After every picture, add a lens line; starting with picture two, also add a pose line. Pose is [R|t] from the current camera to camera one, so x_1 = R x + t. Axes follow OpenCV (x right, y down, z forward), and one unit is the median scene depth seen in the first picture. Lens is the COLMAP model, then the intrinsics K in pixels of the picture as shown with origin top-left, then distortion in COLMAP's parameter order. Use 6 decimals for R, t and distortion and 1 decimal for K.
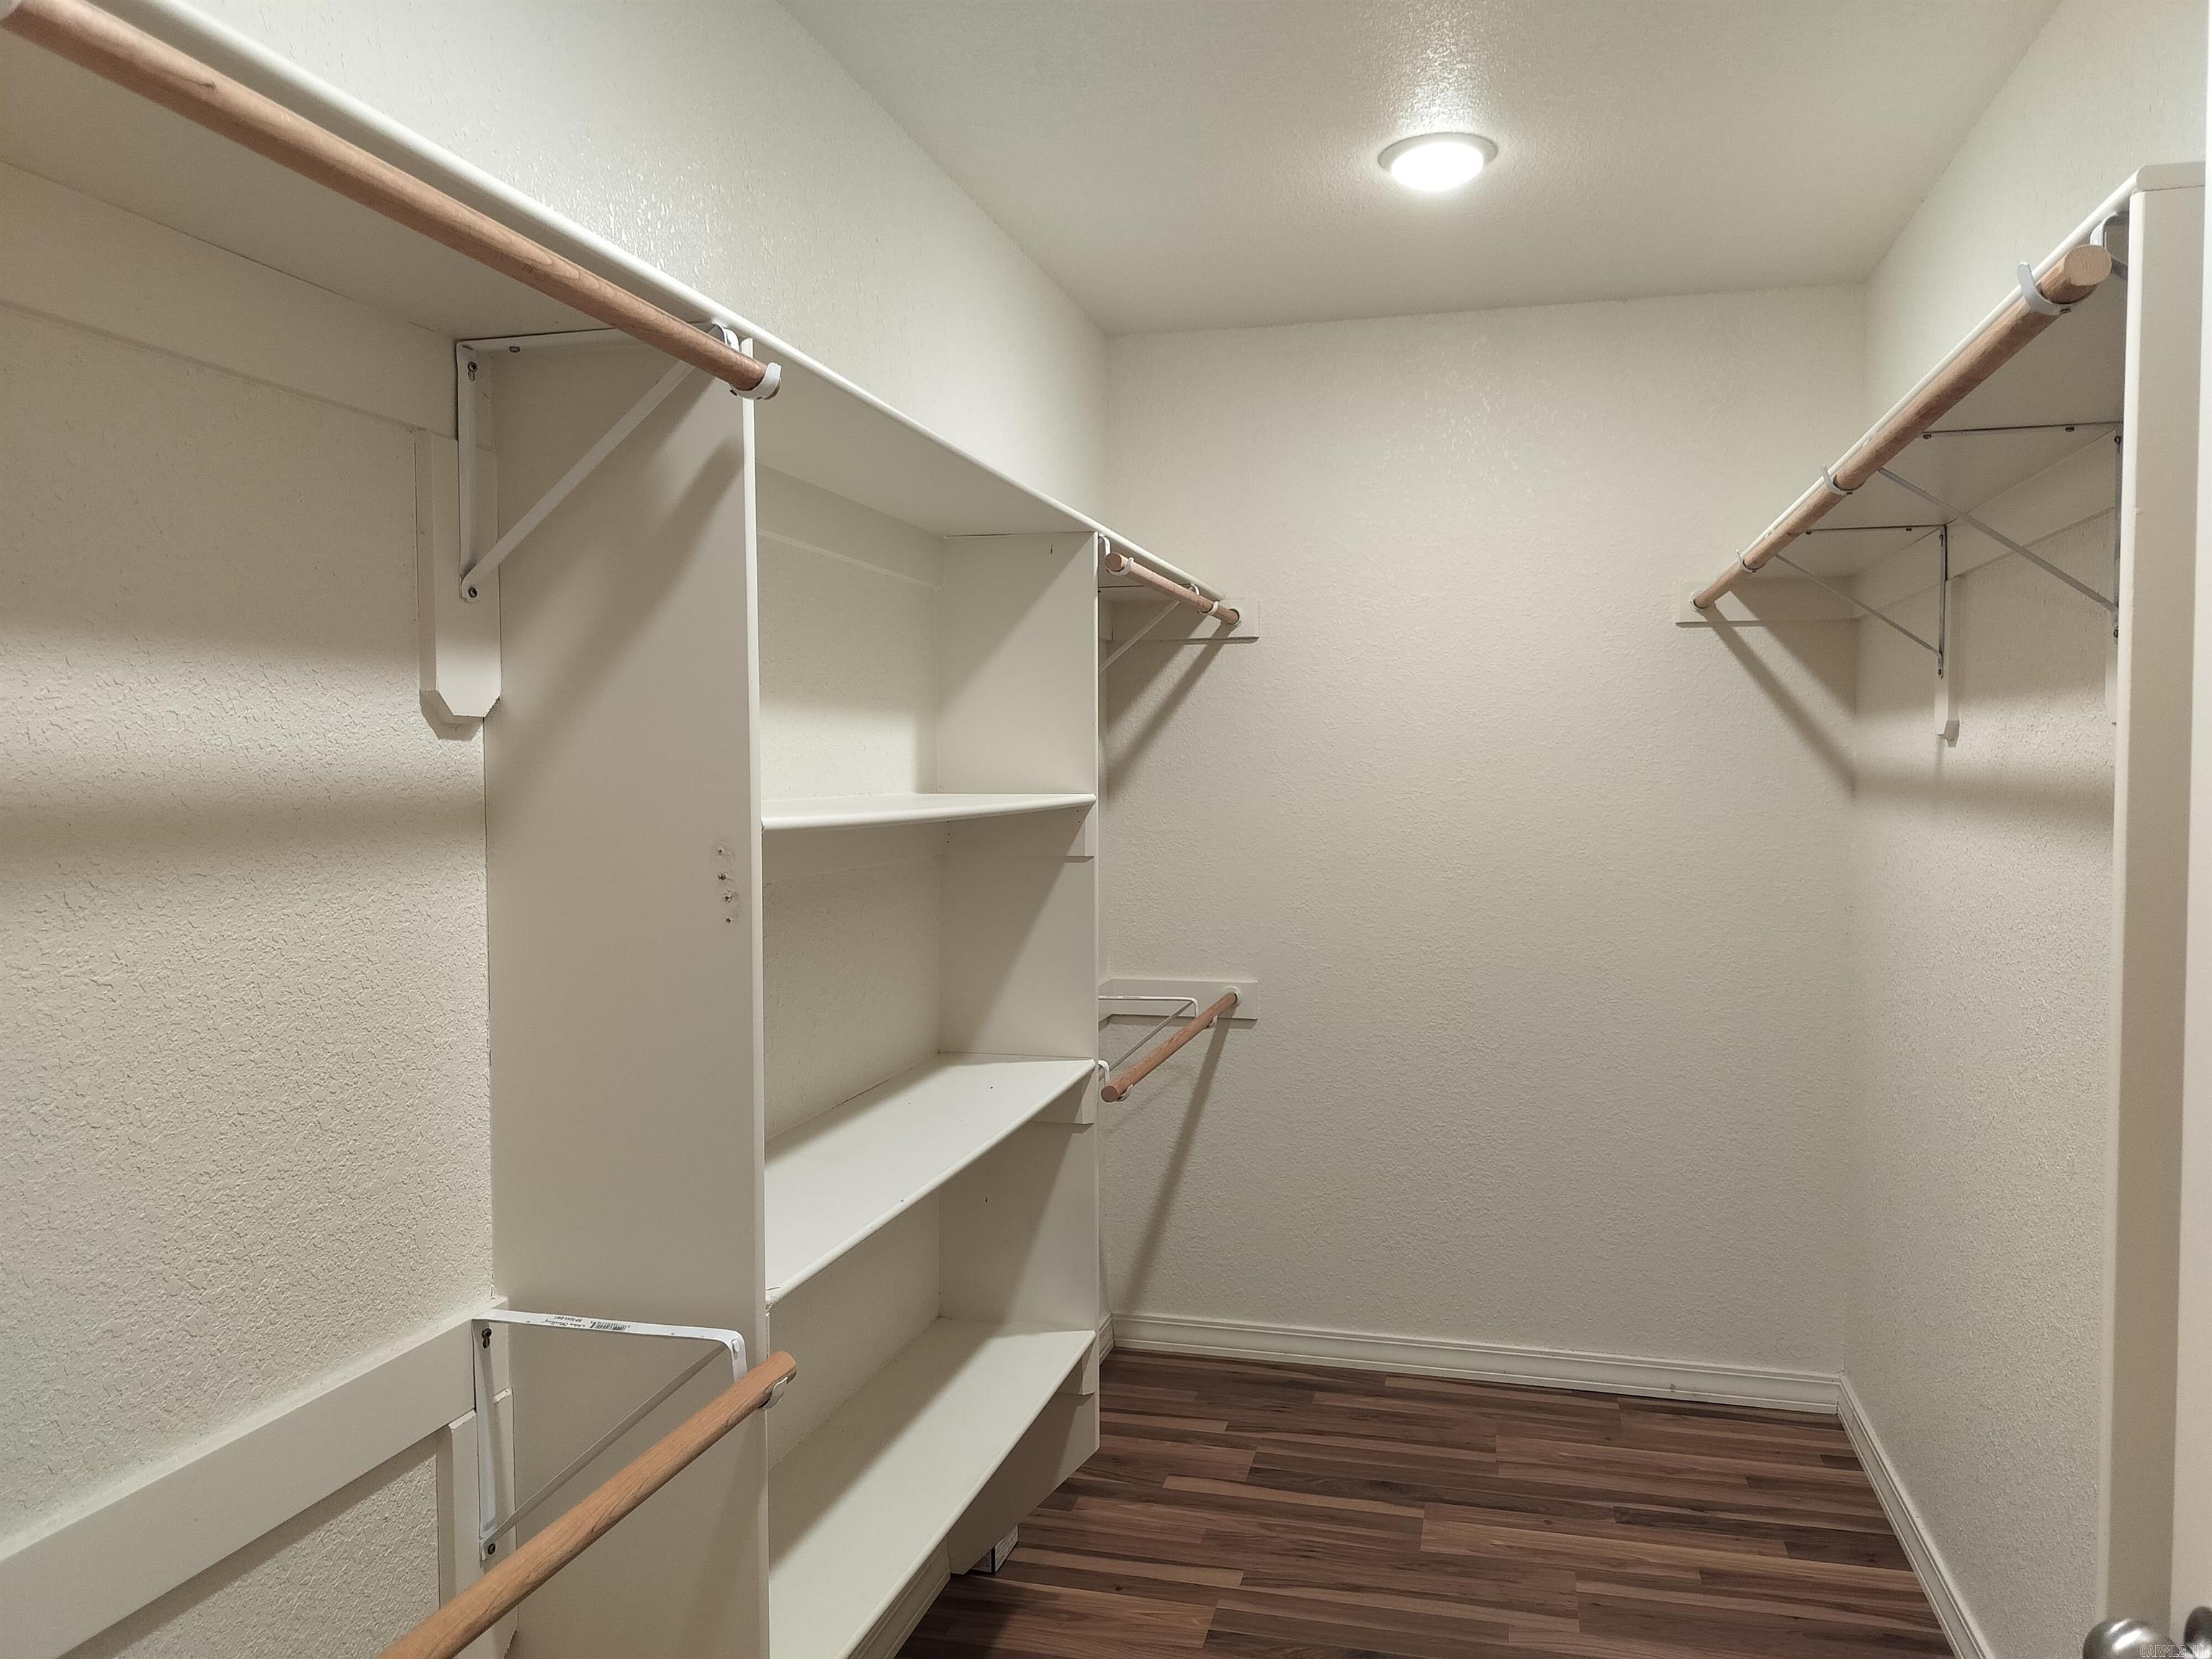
lens RADIAL K [[1581.4, 0, 1144.0], [0, 1581.4, 826.7], [0, 0, 1]] dist [0.079350, -0.089384]
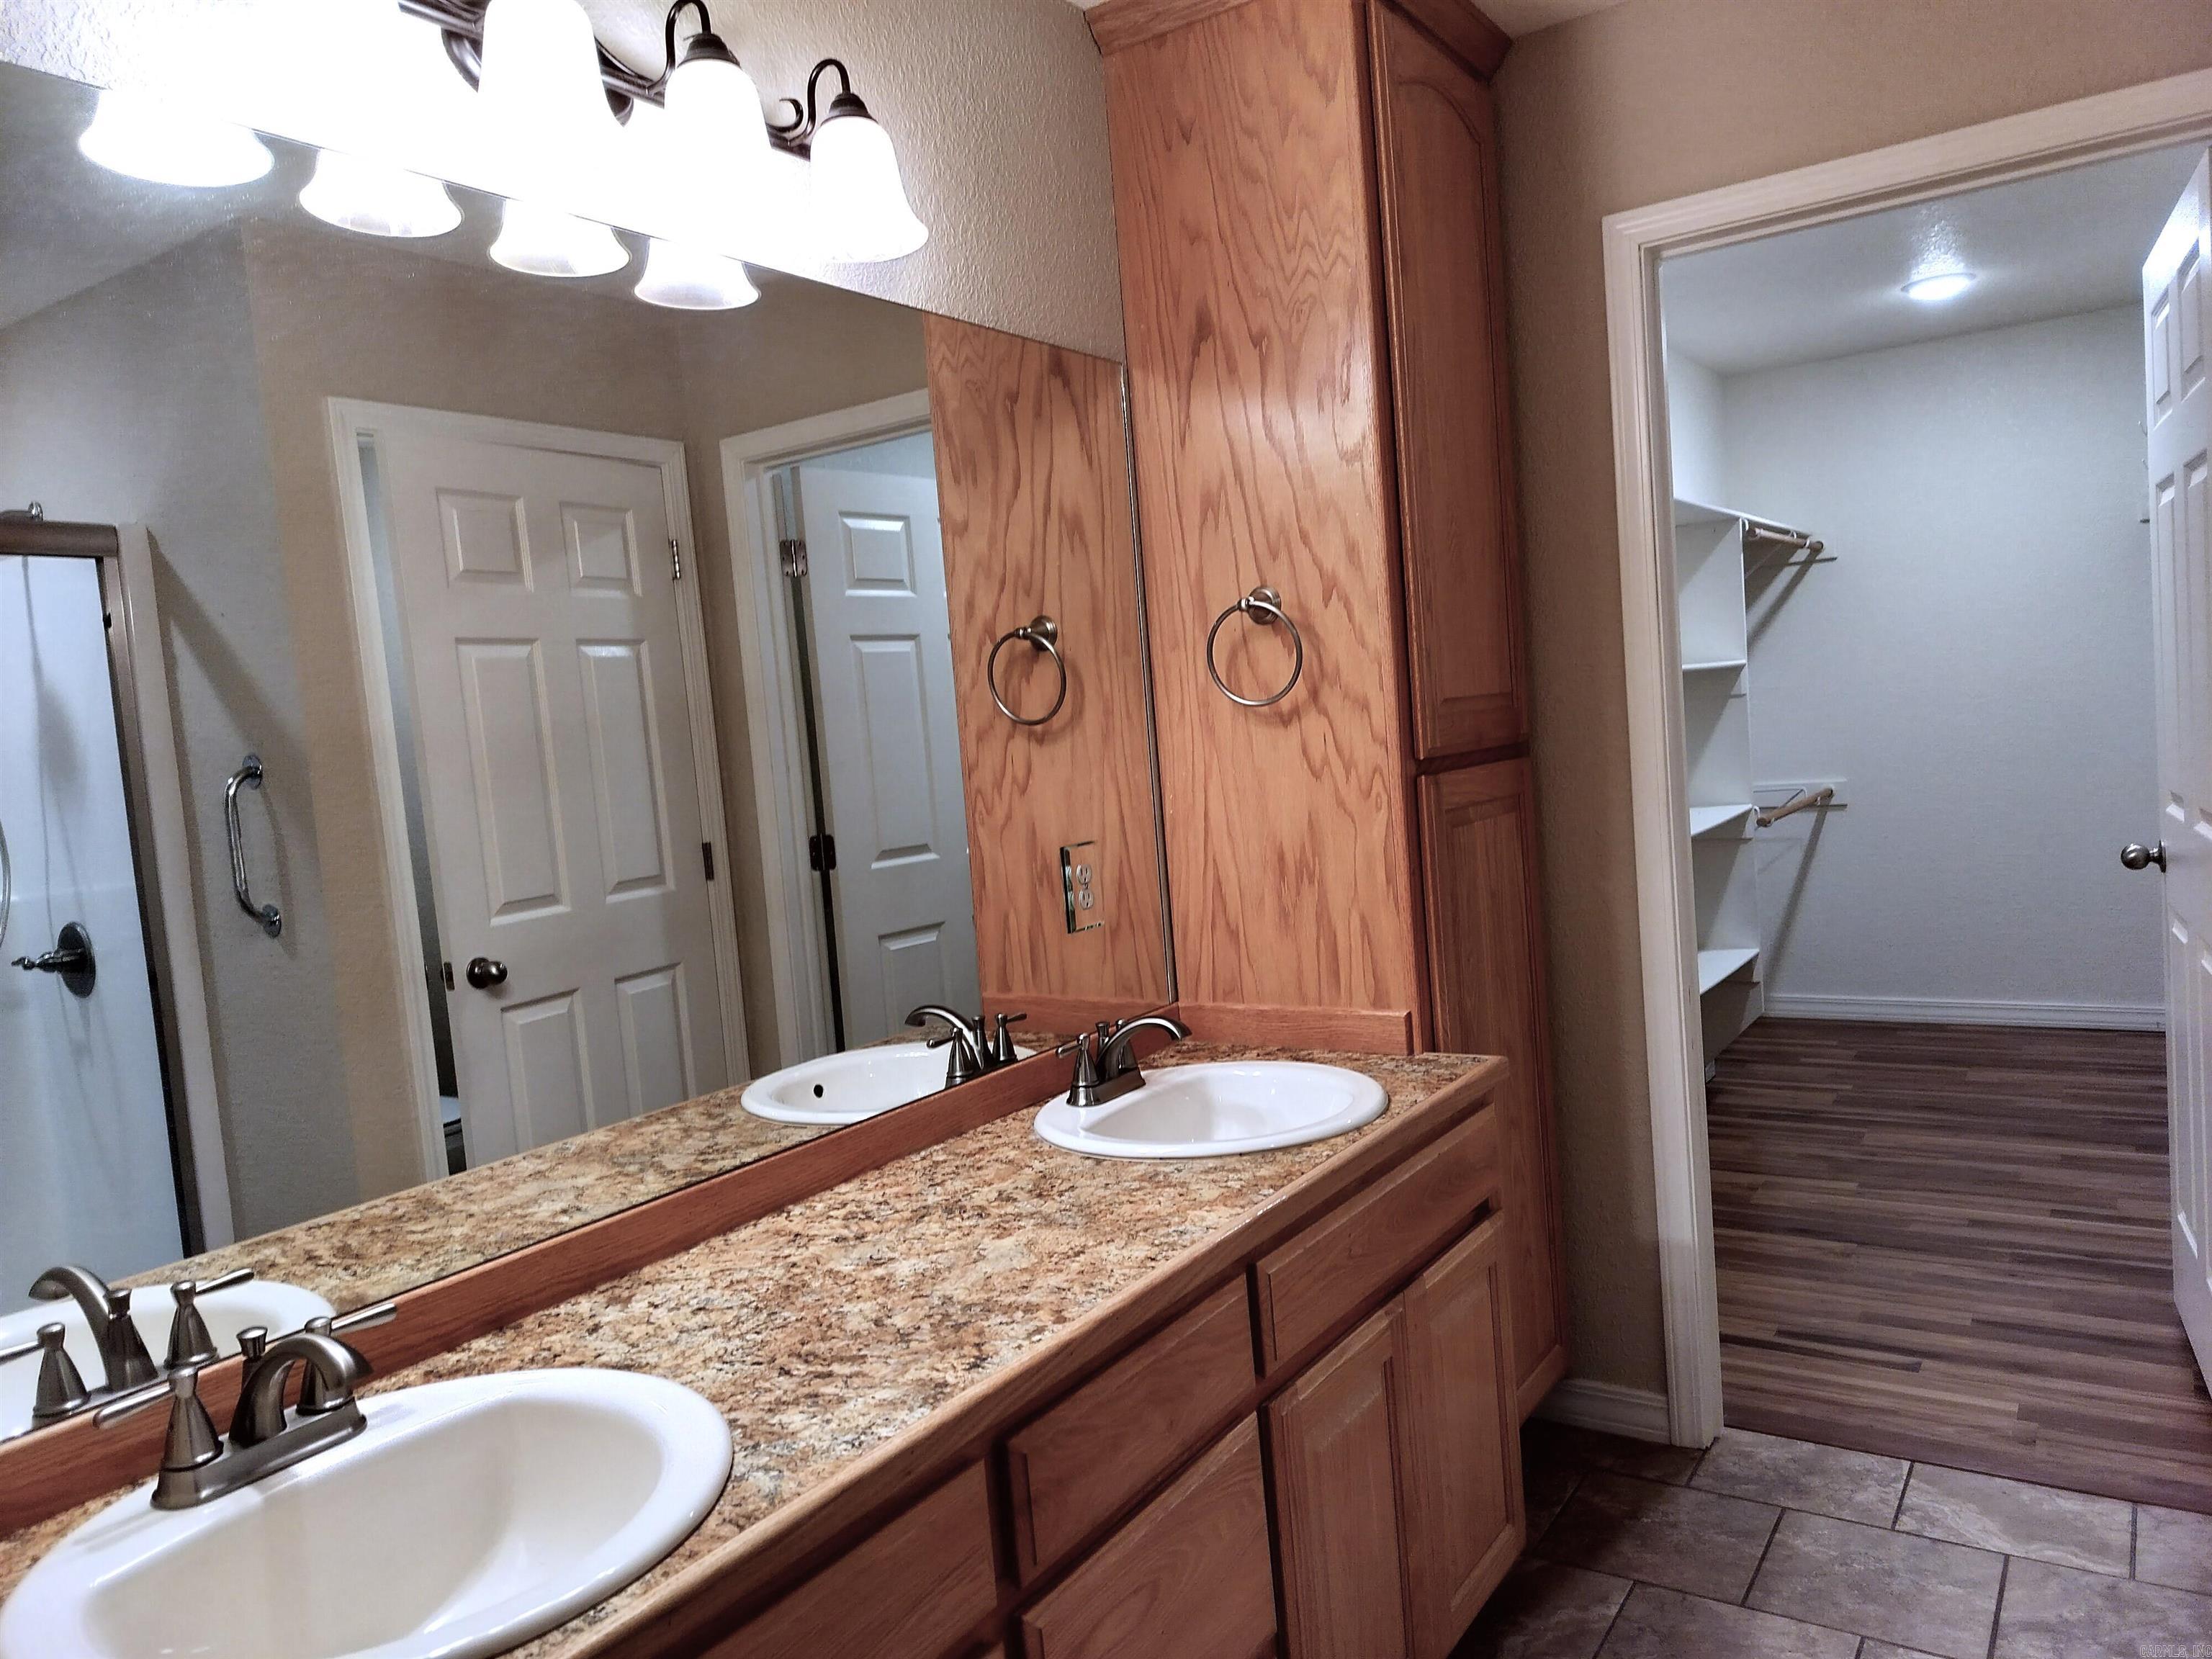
lens RADIAL K [[1581.4, 0, 1144.0], [0, 1581.4, 826.7], [0, 0, 1]] dist [0.079350, -0.089384]
pose [[0.943129, -0.048038, -0.328937, -0.076533], [0.063114, 0.997382, 0.035302, 0.054564], [0.326380, -0.054055, 0.943692, -0.855177]]
